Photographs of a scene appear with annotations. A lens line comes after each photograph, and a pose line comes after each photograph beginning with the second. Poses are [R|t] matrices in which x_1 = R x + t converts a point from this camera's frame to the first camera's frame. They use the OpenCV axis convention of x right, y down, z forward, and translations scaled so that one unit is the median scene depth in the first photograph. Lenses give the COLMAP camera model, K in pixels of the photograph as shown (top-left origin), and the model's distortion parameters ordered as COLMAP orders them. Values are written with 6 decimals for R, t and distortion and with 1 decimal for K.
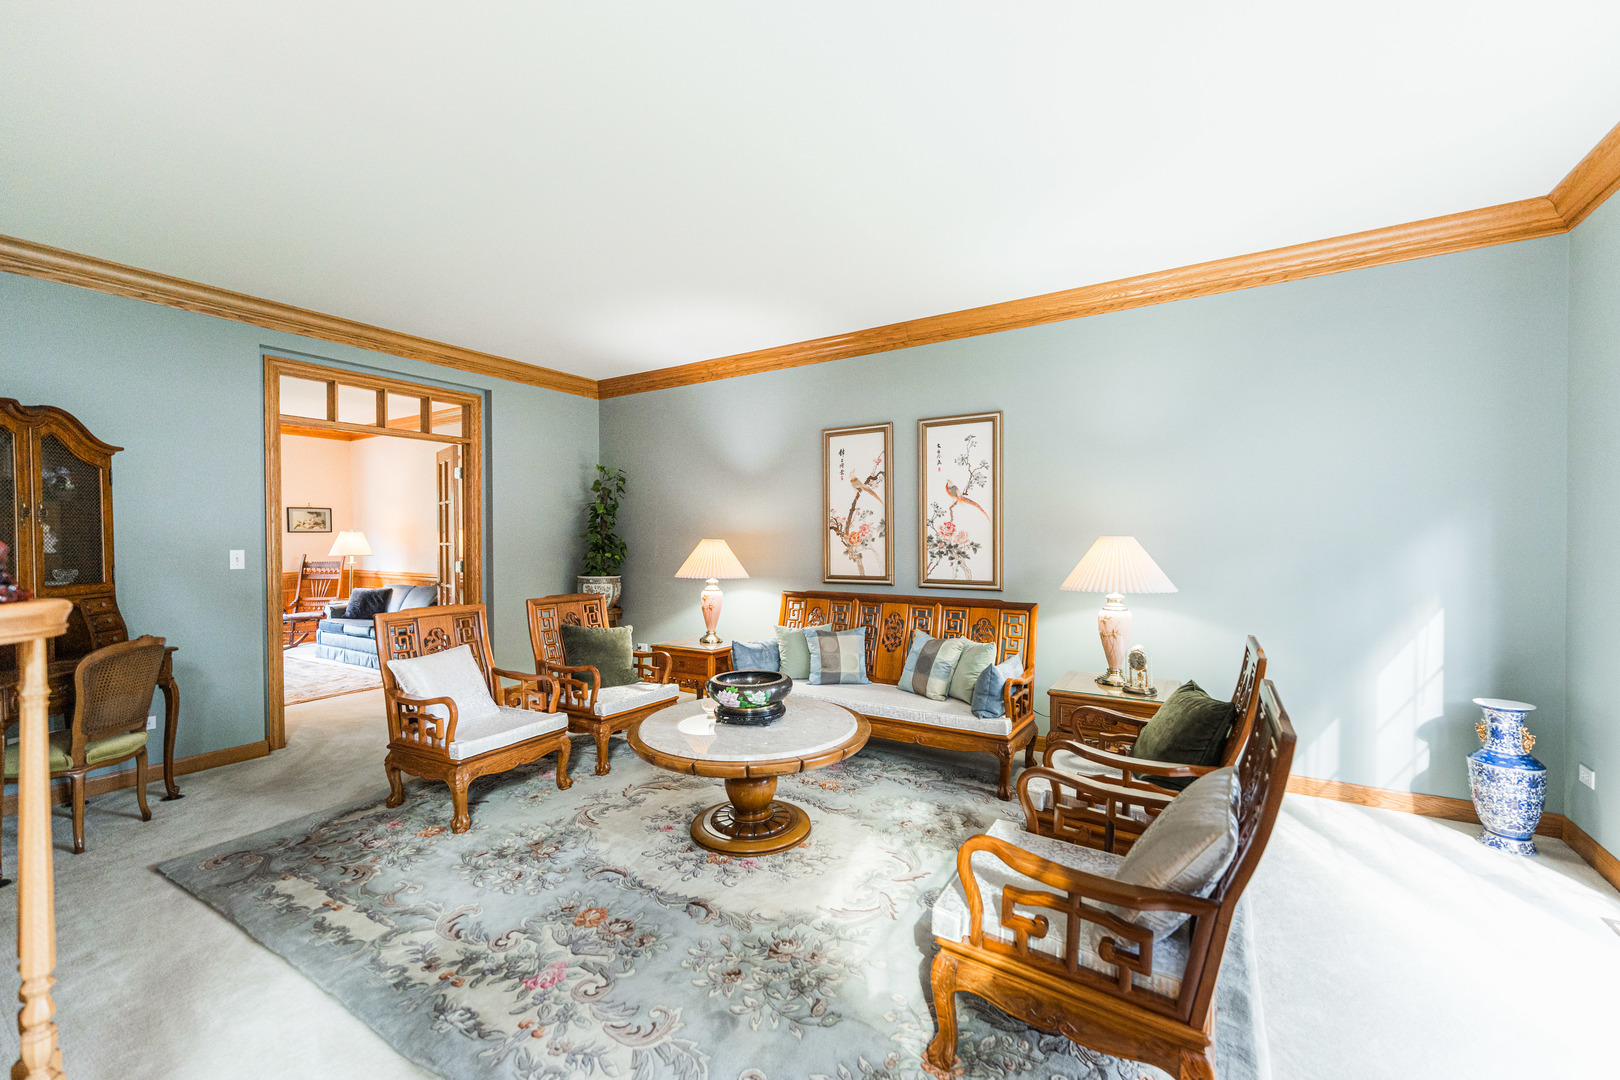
lens RADIAL K [[651.5, 0, 805.6], [0, 651.5, 541.1], [0, 0, 1]] dist [0.001786, -0.000061]
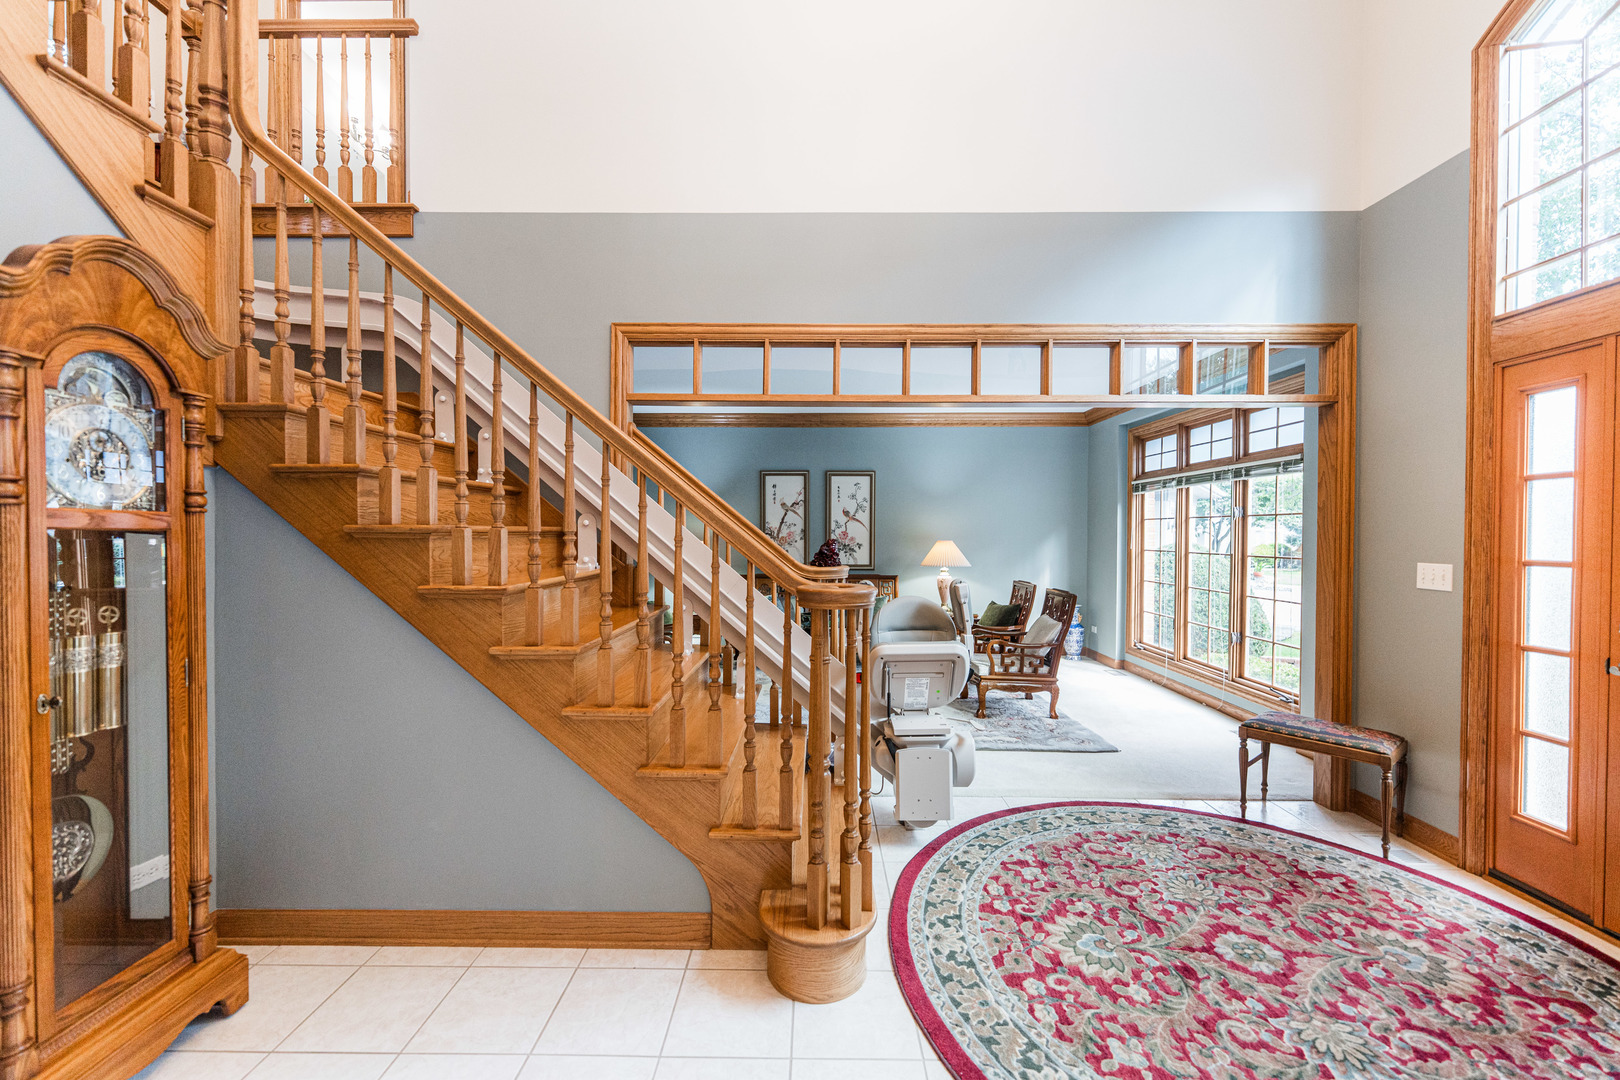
lens RADIAL K [[647.7, 0, 806.1], [0, 647.7, 542.7], [0, 0, 1]] dist [0.002044, -0.000080]
pose [[0.854919, -0.000558, 0.518761, -0.772108], [-0.002819, 0.999980, 0.005720, -0.009002], [-0.518754, -0.006353, 0.854900, -0.430092]]
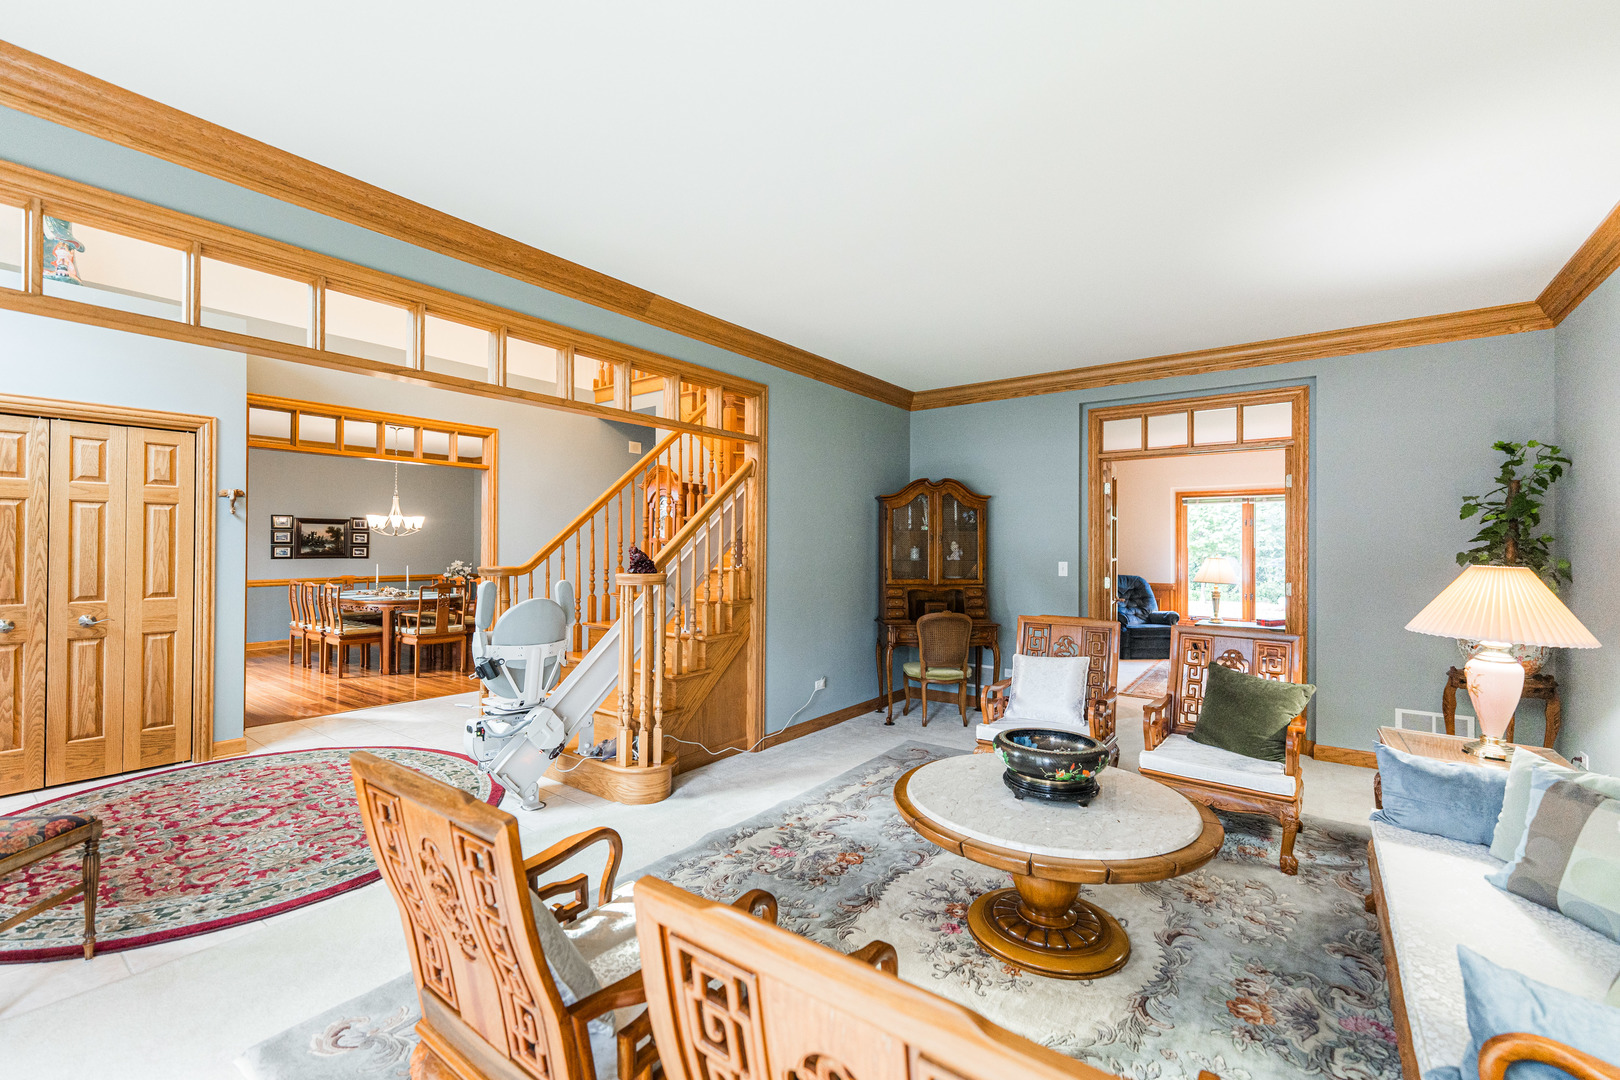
lens RADIAL K [[690.2, 0, 803.7], [0, 690.2, 540.5], [0, 0, 1]] dist [0.000967, 0.000454]
pose [[-0.083813, -0.005731, -0.996465, 0.529290], [-0.012222, 0.999914, -0.004723, -0.015293], [0.996407, 0.011783, -0.083876, 0.531348]]
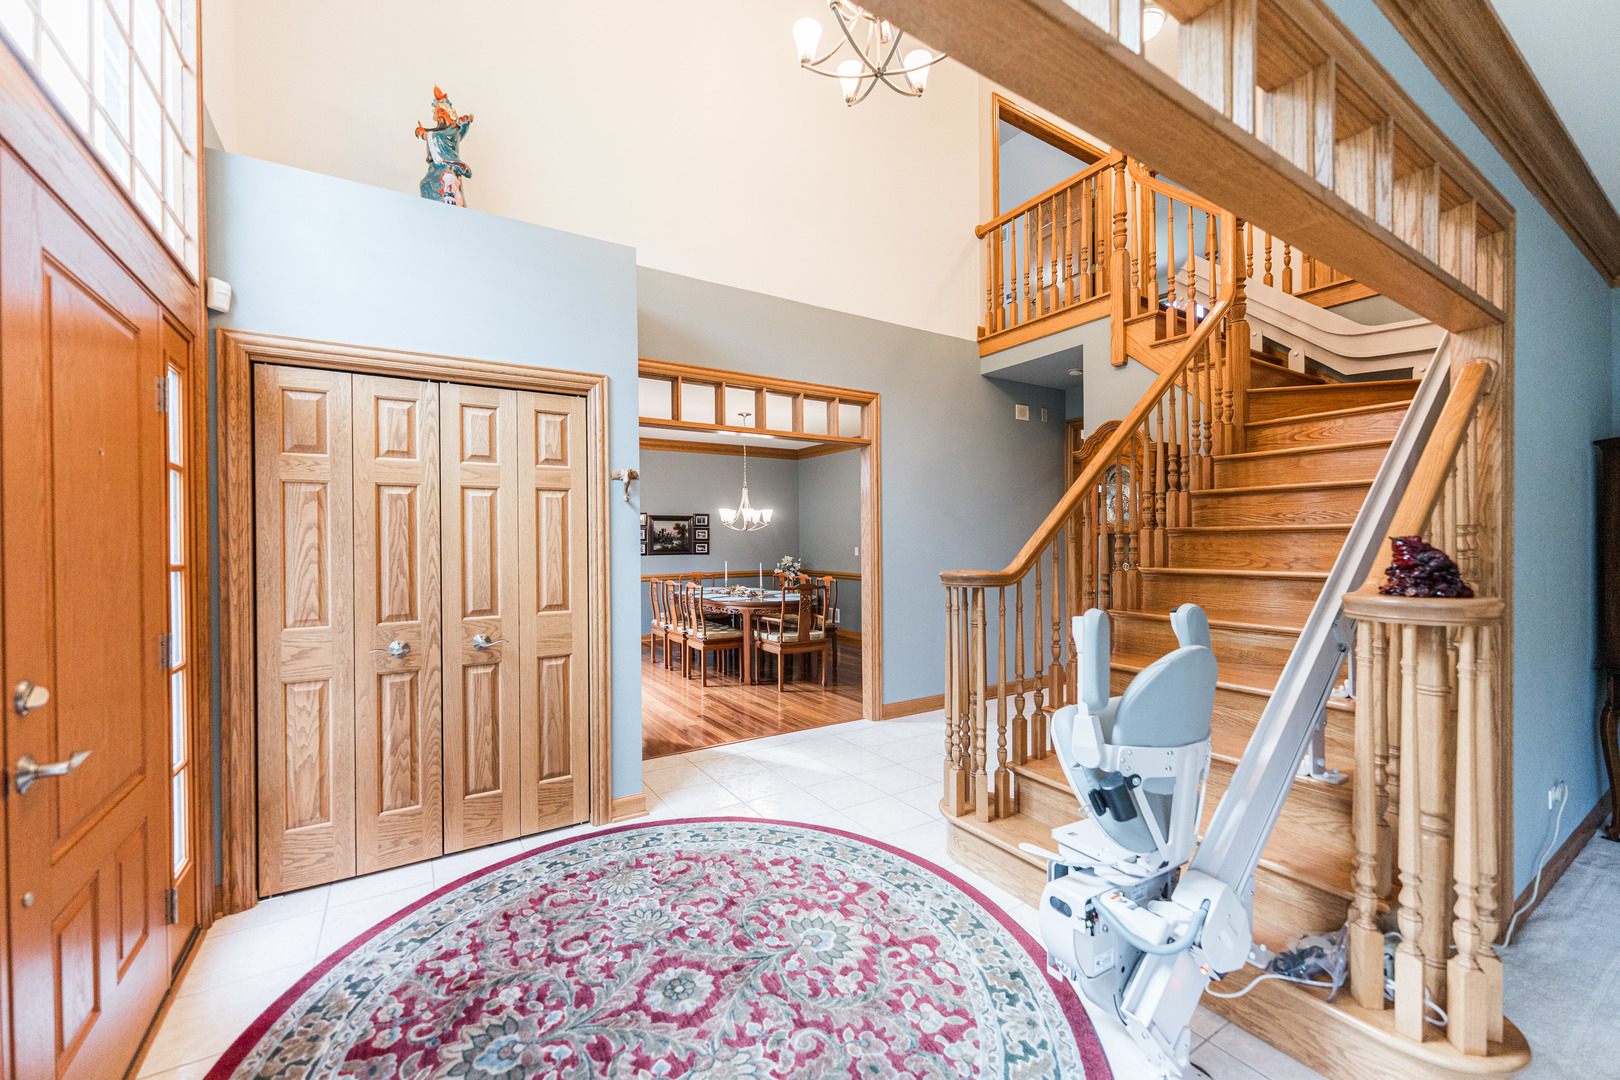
lens RADIAL K [[642.3, 0, 804.6], [0, 642.3, 540.4], [0, 0, 1]] dist [0.001866, -0.000008]
pose [[-0.428660, 0.007580, -0.903434, 0.148188], [0.002582, 0.999971, 0.007165, -0.009845], [0.903462, 0.000738, -0.428667, 0.092068]]
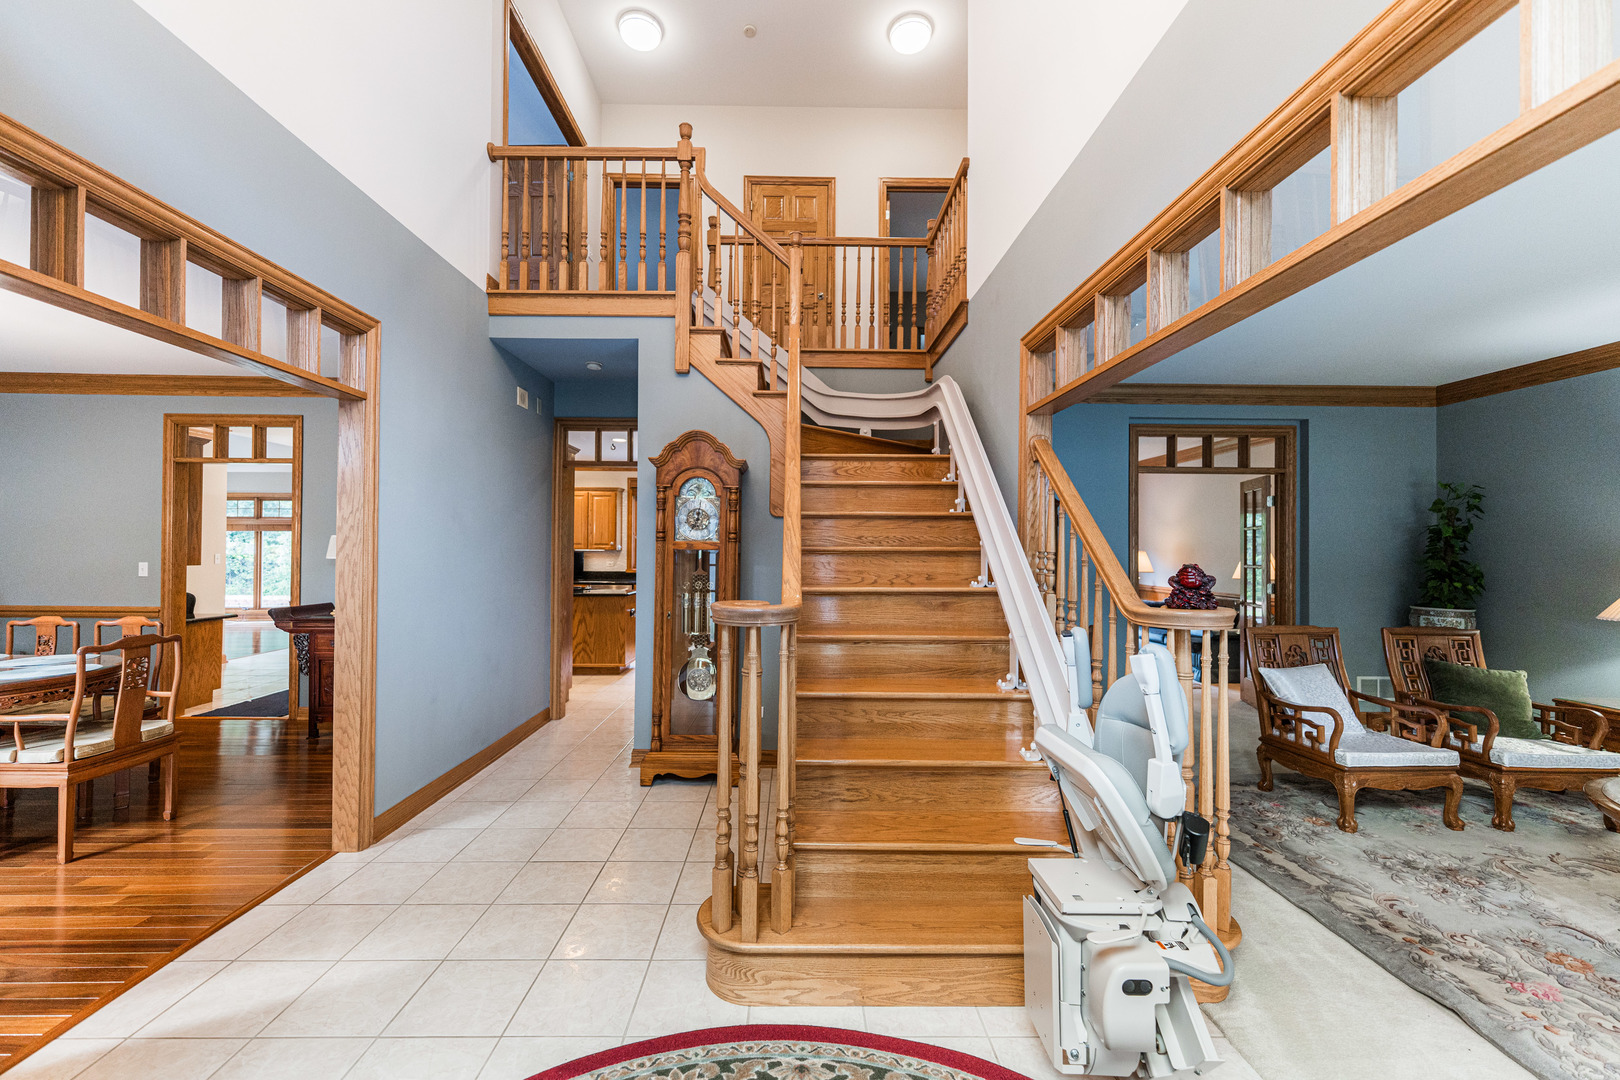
lens RADIAL K [[647.7, 0, 806.1], [0, 647.7, 542.7], [0, 0, 1]] dist [0.002044, -0.000080]
pose [[0.548127, -0.000636, -0.836395, -0.073238], [-0.015775, 0.999814, -0.011099, -0.015240], [0.836246, 0.019278, 0.548015, -0.270311]]
